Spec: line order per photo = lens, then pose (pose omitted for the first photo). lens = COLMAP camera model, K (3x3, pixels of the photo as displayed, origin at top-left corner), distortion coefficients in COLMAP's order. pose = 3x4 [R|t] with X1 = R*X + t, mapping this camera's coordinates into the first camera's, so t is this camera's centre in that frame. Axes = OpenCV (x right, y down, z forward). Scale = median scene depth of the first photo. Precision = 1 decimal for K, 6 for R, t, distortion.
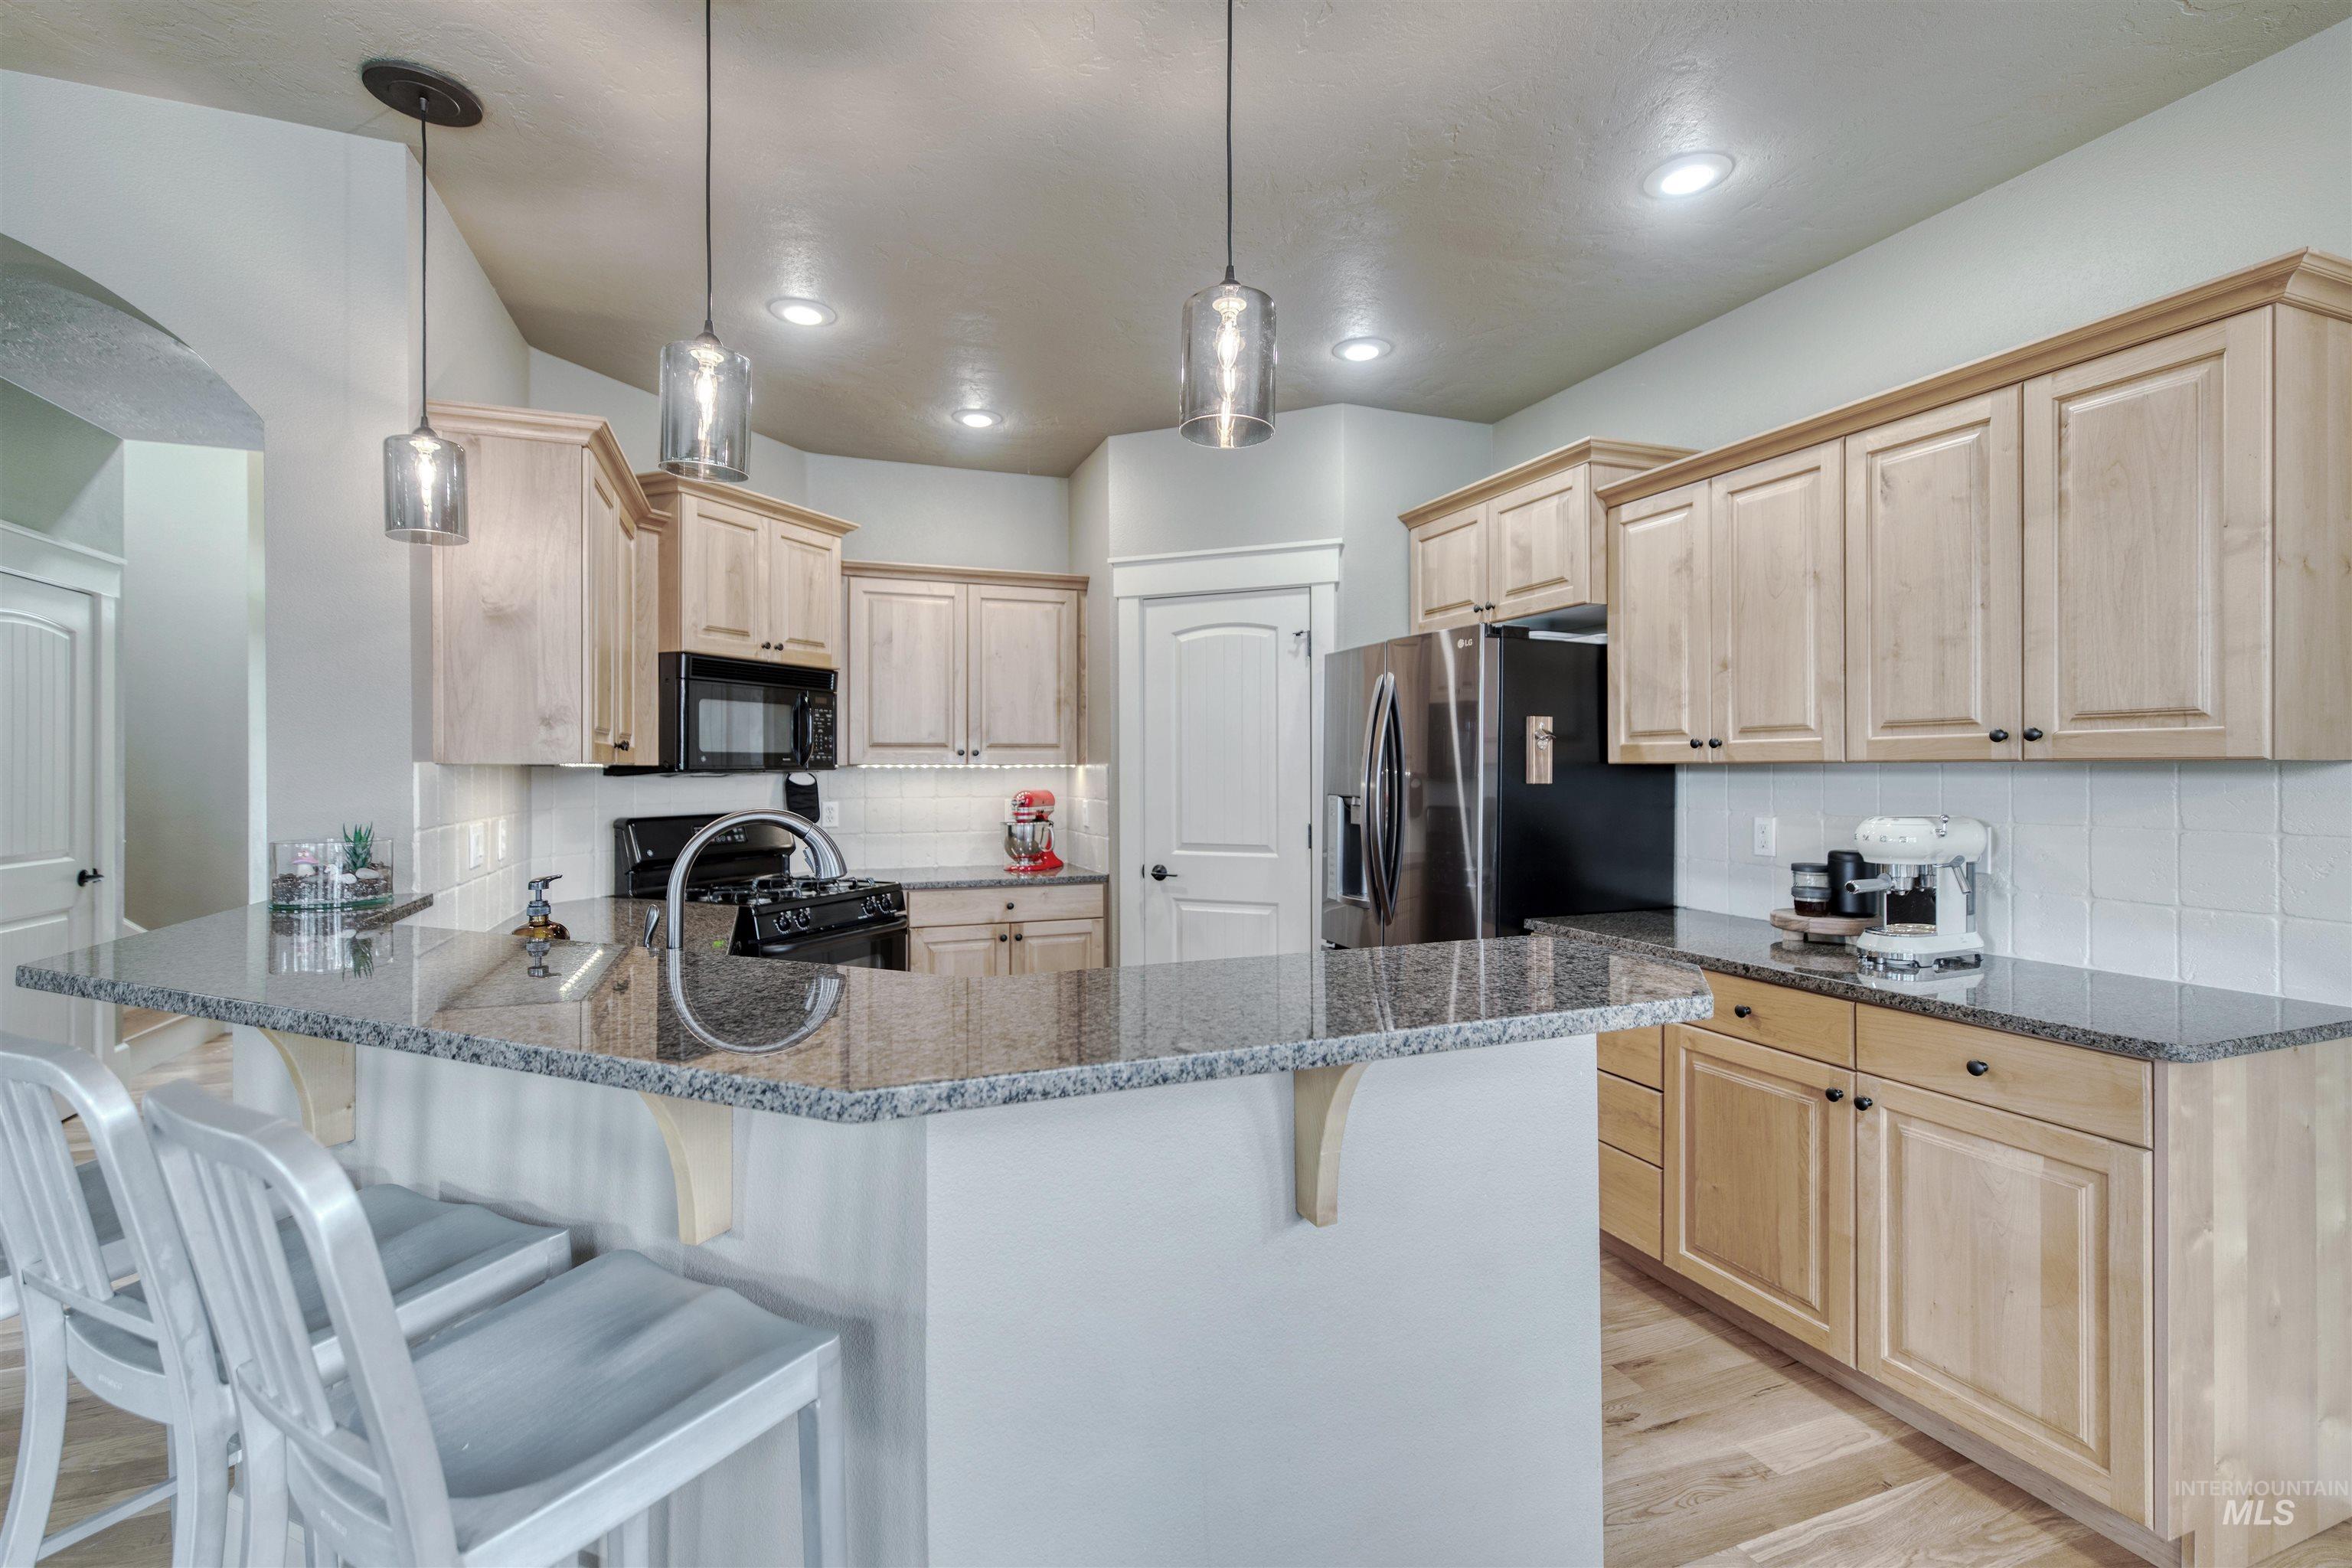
lens RADIAL K [[1075.3, 0, 1185.3], [0, 1075.3, 765.3], [0, 0, 1]] dist [0.002967, 0.000277]
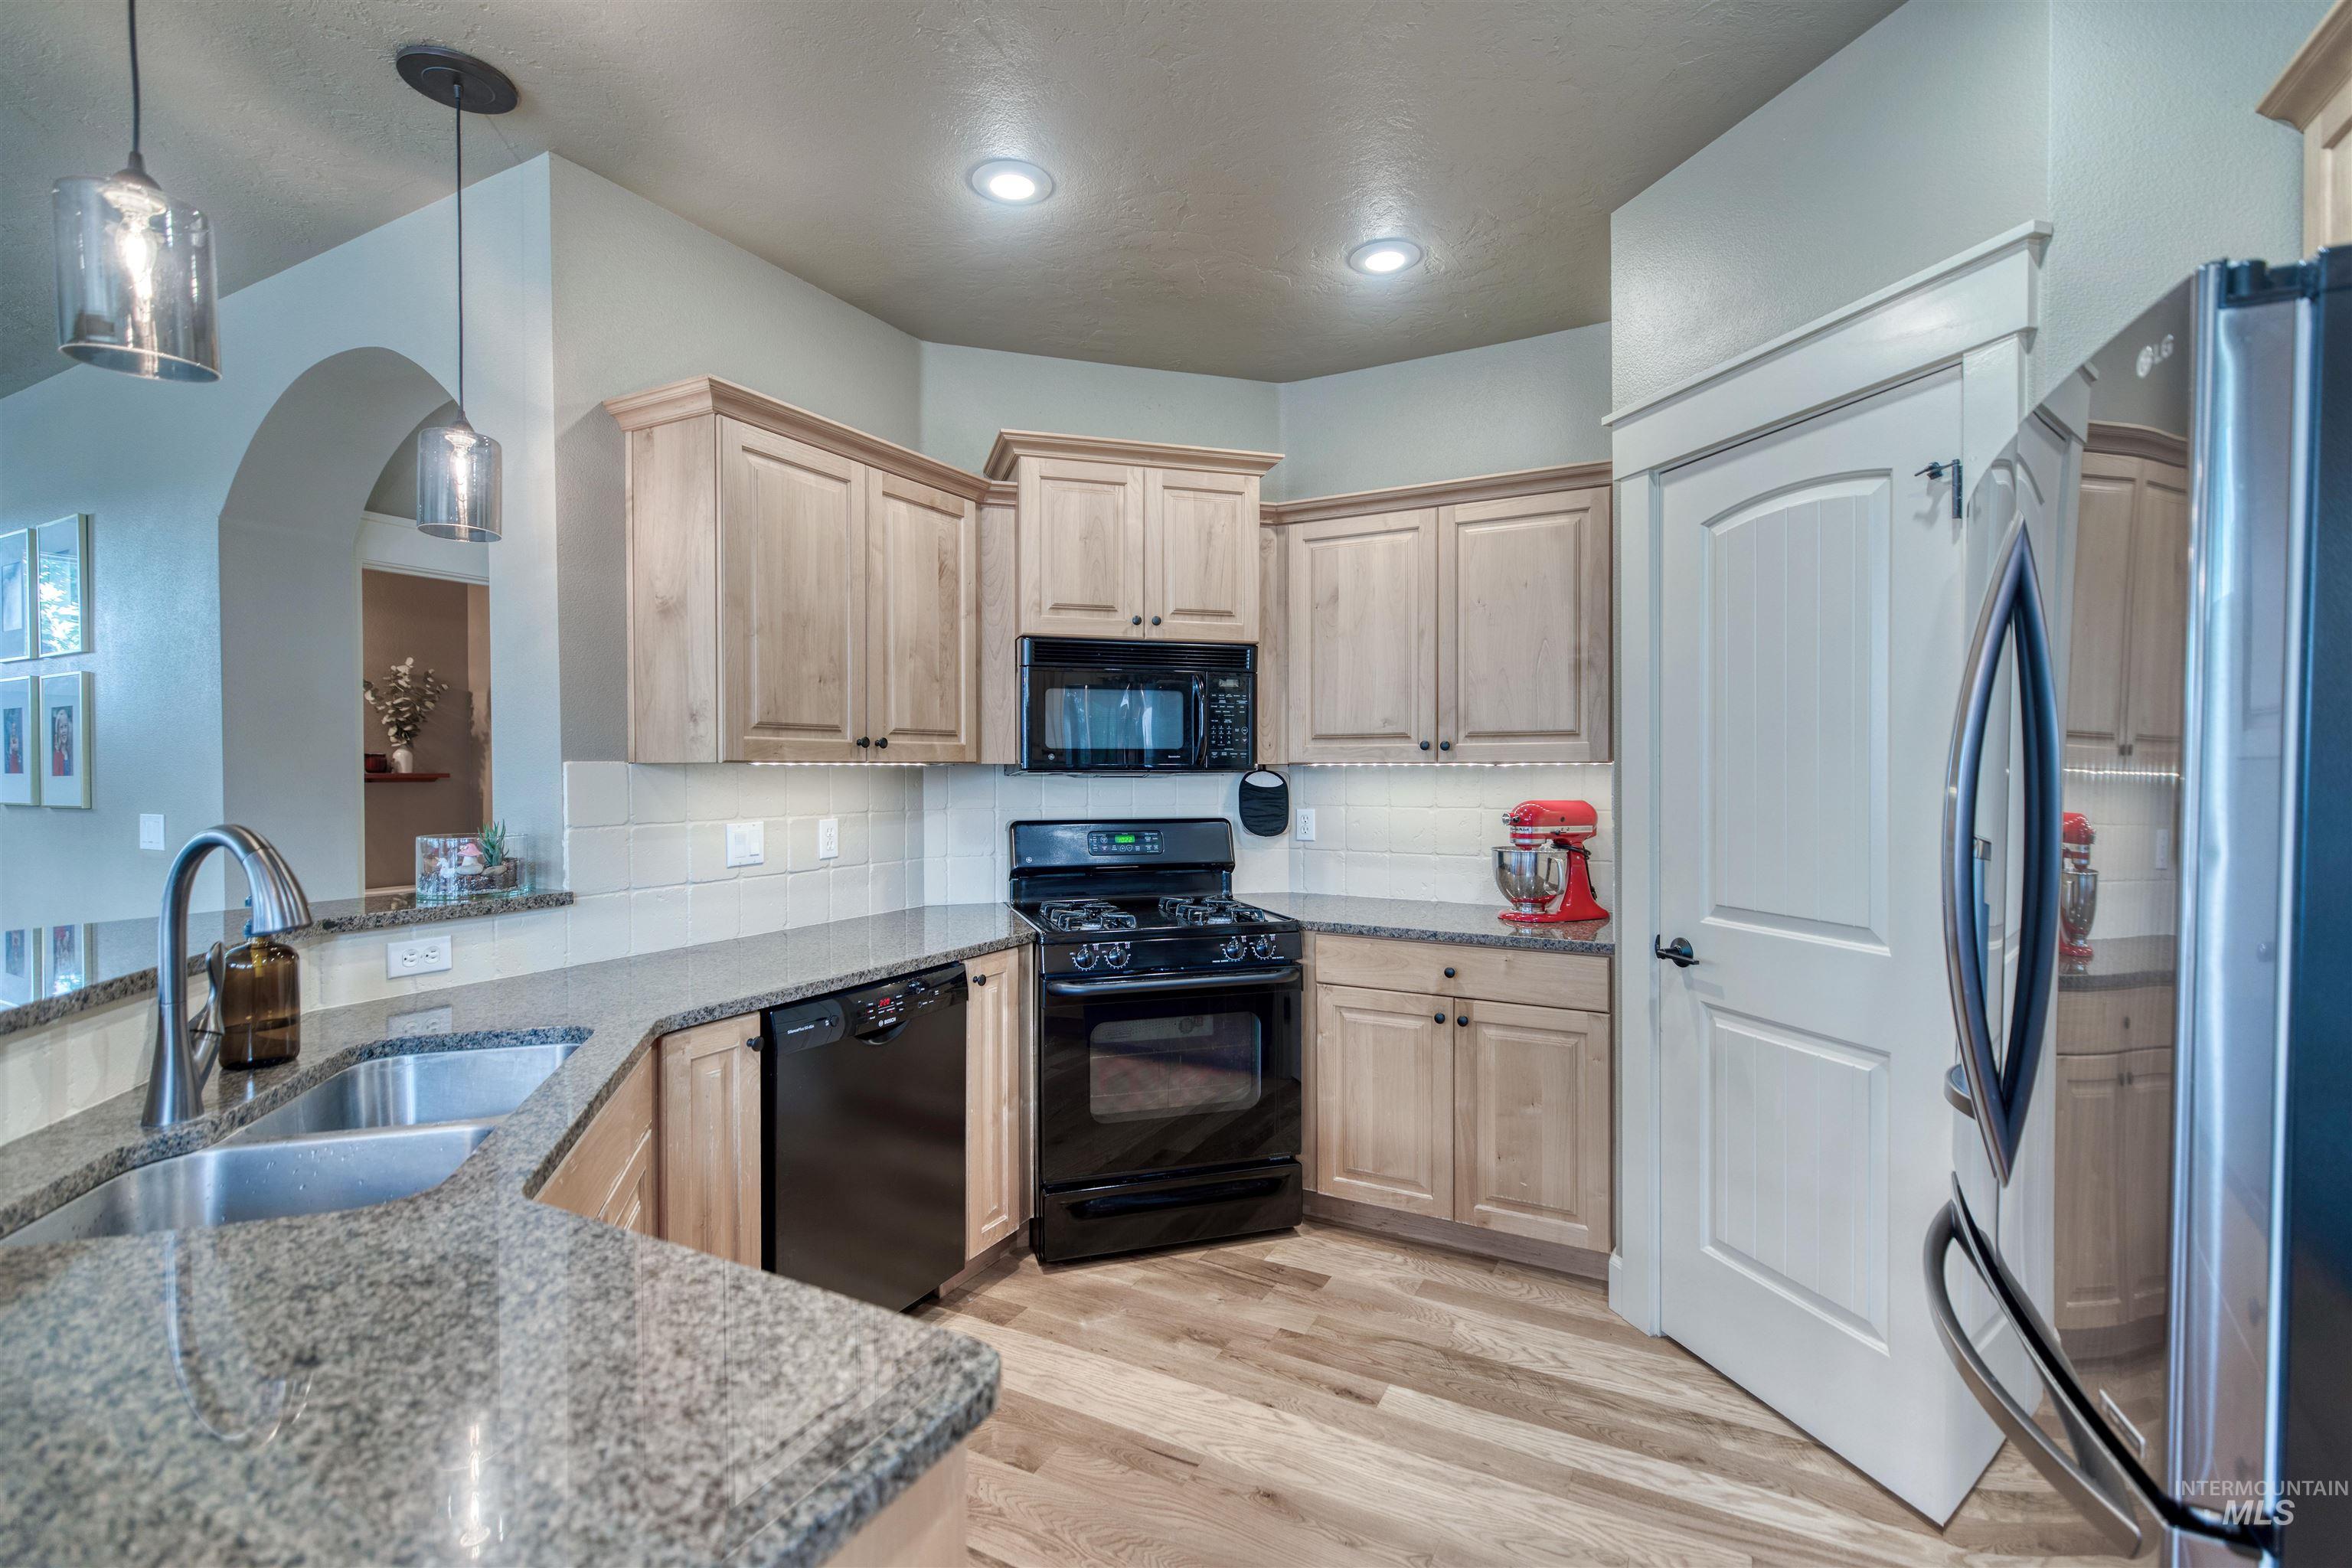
lens RADIAL K [[1062.0, 0, 1162.3], [0, 1062.0, 782.6], [0, 0, 1]] dist [0.000690, 0.000079]
pose [[0.642198, 0.009959, -0.766474, 0.348889], [0.001858, 0.999892, 0.014549, 0.003116], [0.766536, -0.010767, 0.642110, 0.663526]]
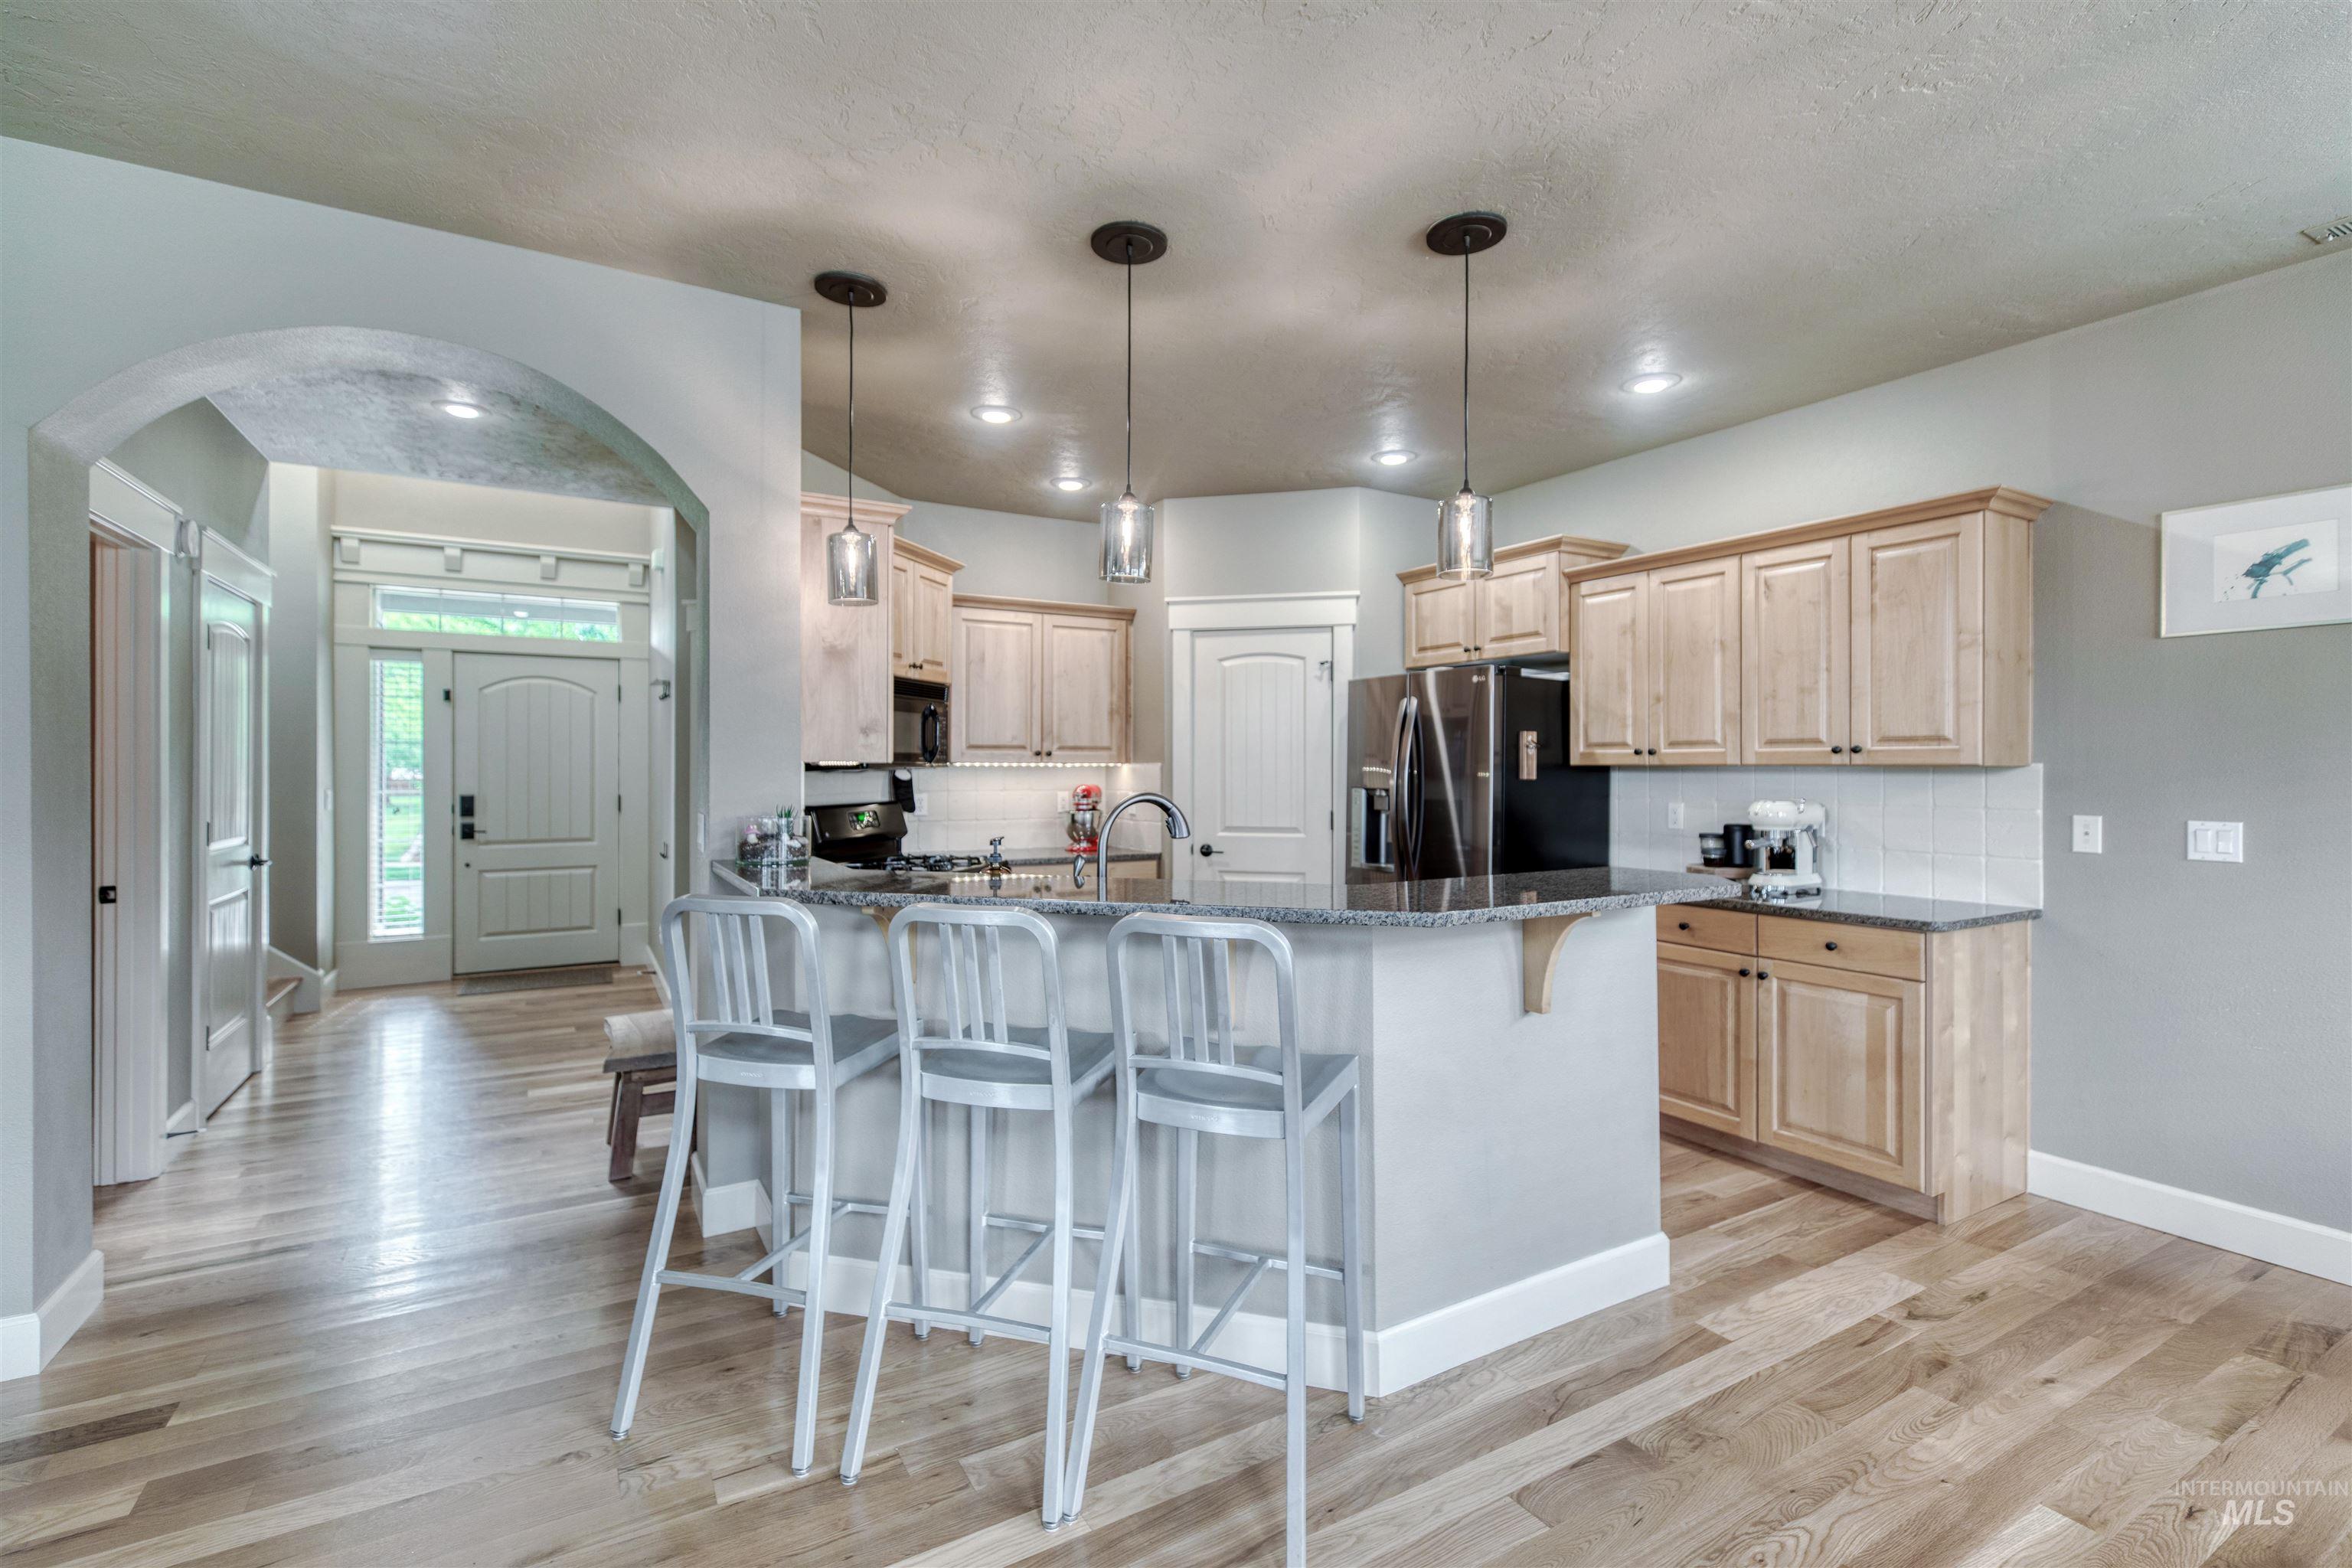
lens RADIAL K [[1081.3, 0, 1186.4], [0, 1081.3, 760.5], [0, 0, 1]] dist [0.003655, 0.000747]
pose [[0.986790, 0.004692, 0.161934, -0.383975], [-0.004354, 0.999988, -0.002438, -0.002425], [-0.161944, 0.001700, 0.986799, -0.366205]]
